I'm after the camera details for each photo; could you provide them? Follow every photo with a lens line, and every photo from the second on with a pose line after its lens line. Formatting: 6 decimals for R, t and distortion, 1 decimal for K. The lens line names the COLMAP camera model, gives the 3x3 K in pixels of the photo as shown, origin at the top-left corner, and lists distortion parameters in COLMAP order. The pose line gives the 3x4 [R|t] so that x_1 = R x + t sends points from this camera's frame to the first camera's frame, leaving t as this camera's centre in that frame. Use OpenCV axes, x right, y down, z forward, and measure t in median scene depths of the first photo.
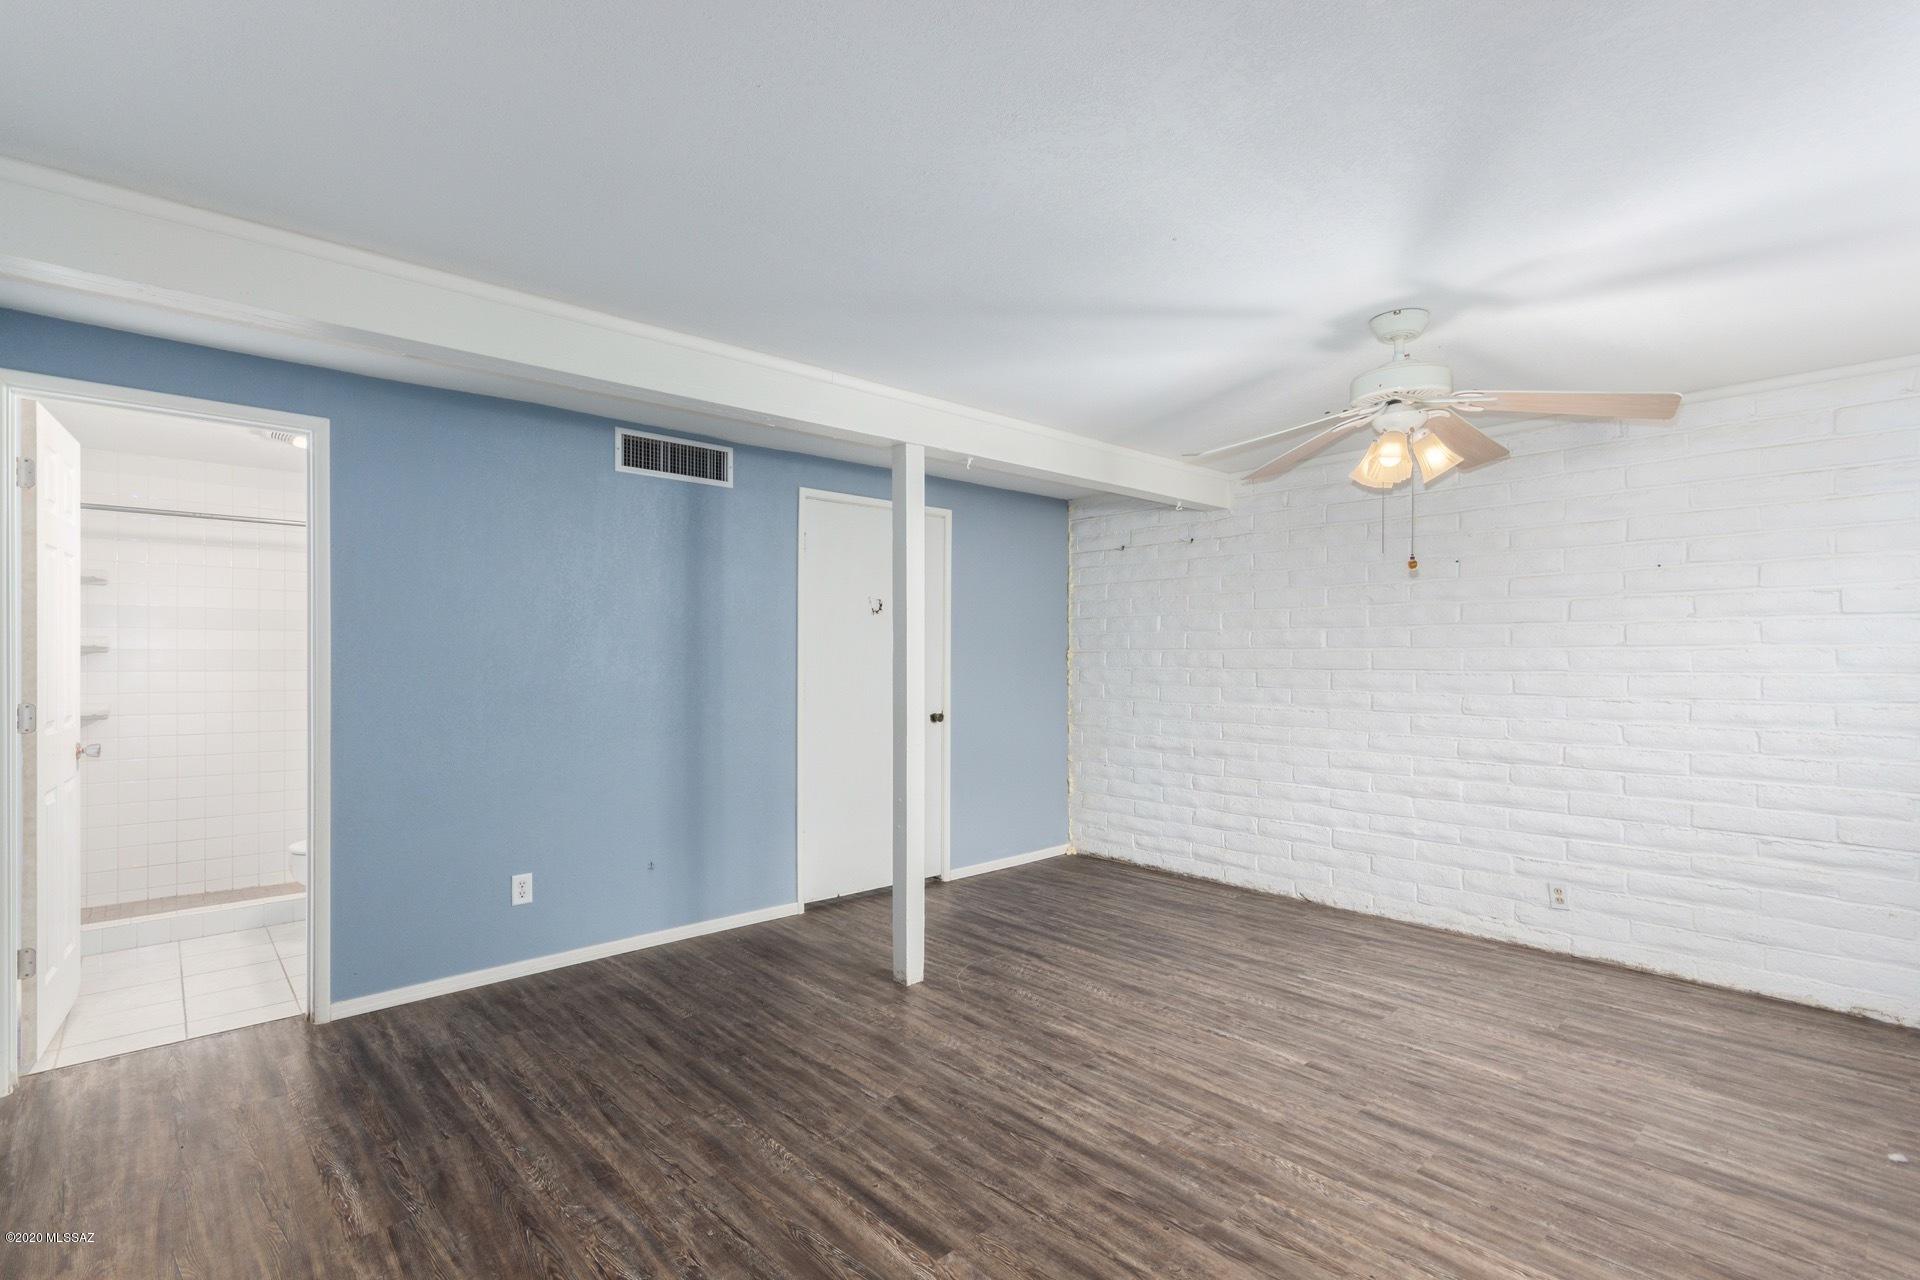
lens RADIAL K [[897.8, 0, 955.9], [0, 897.8, 655.5], [0, 0, 1]] dist [0.001088, 0.000345]
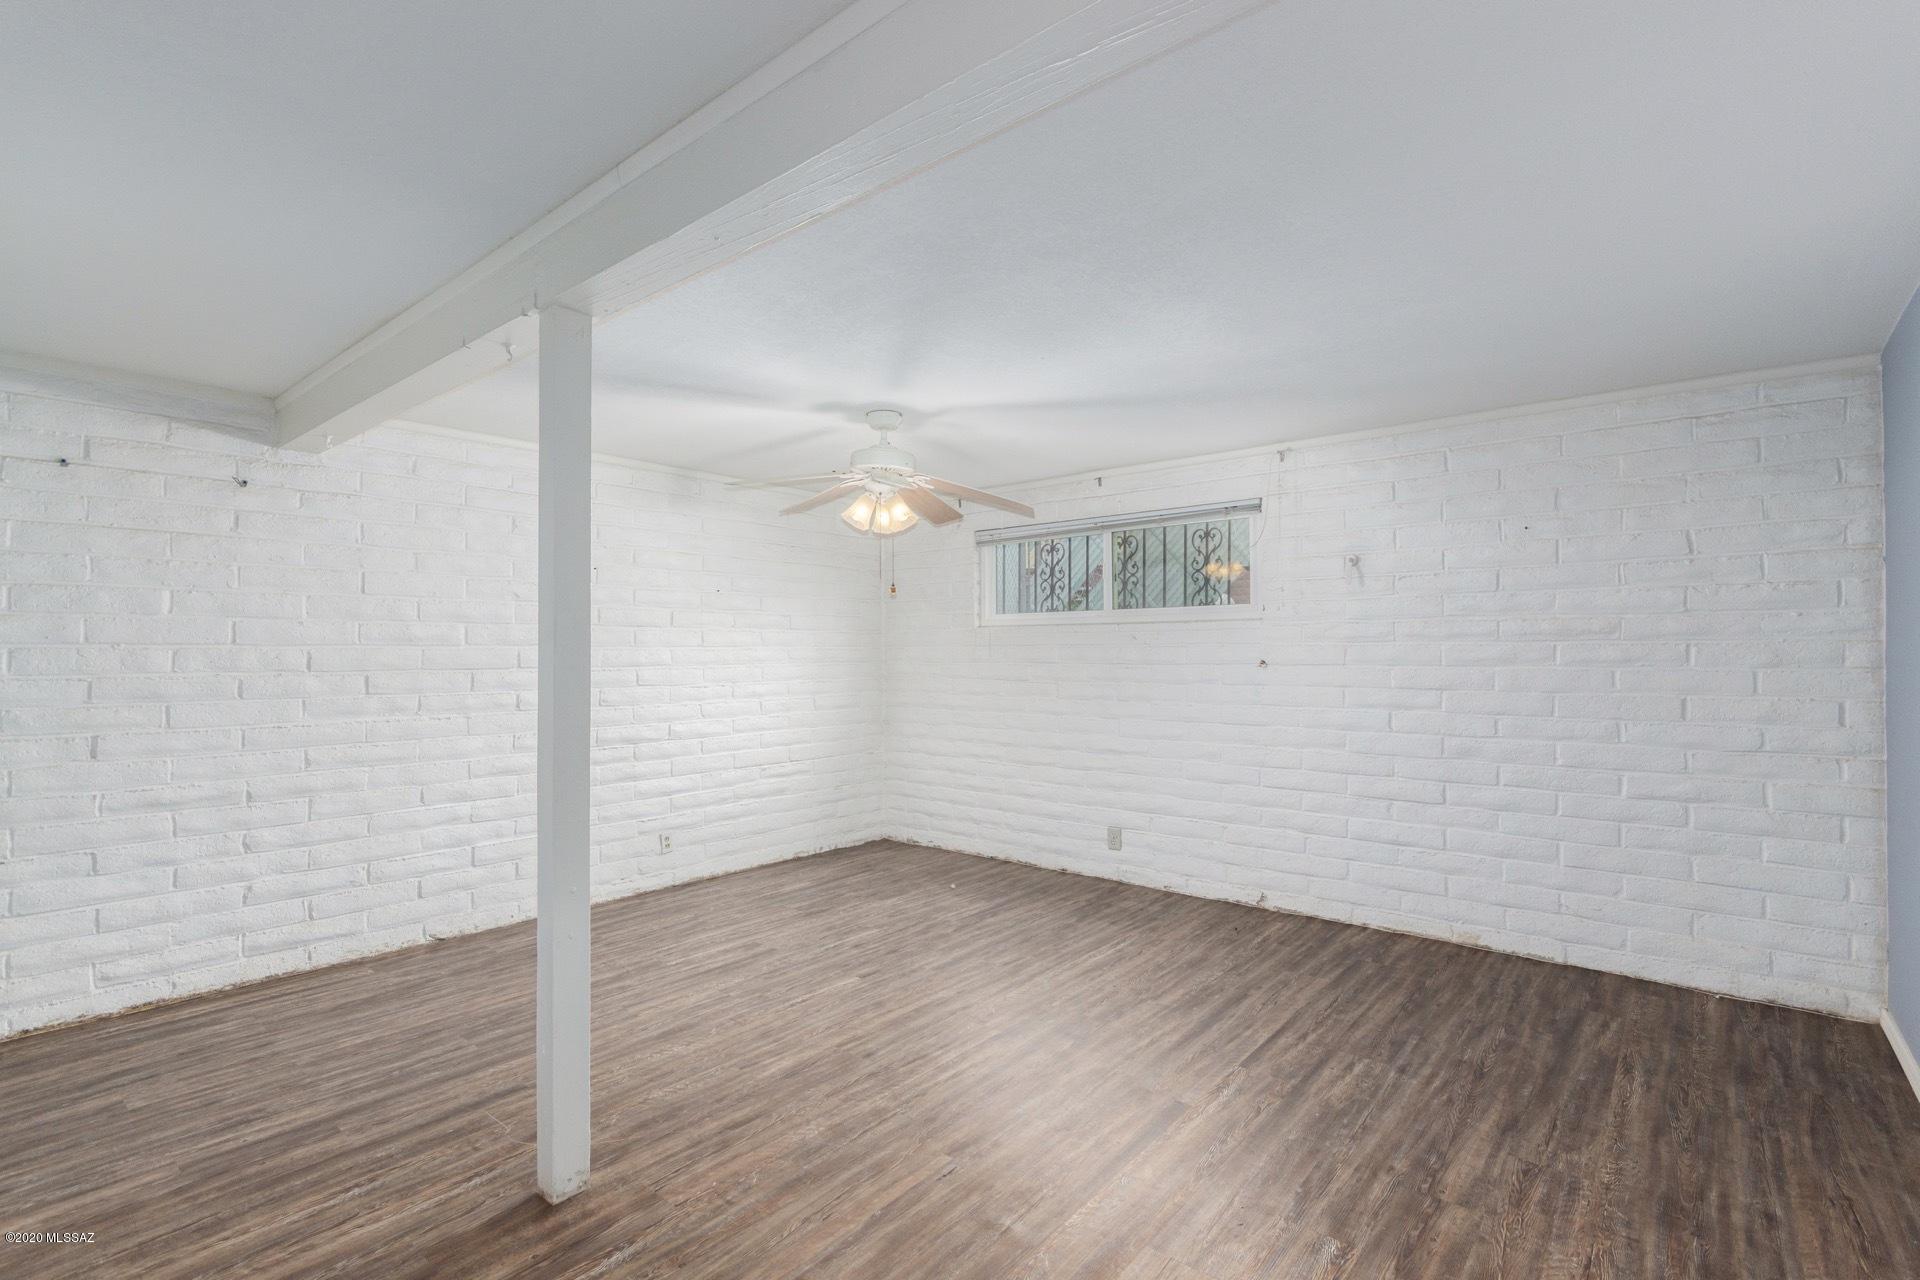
lens RADIAL K [[884.4, 0, 982.9], [0, 884.4, 643.7], [0, 0, 1]] dist [0.002526, 0.001517]
pose [[-0.147453, 0.009819, 0.989020, -0.635789], [0.000949, 0.999952, -0.009786, -0.000782], [-0.989069, -0.000504, -0.147455, 0.743321]]
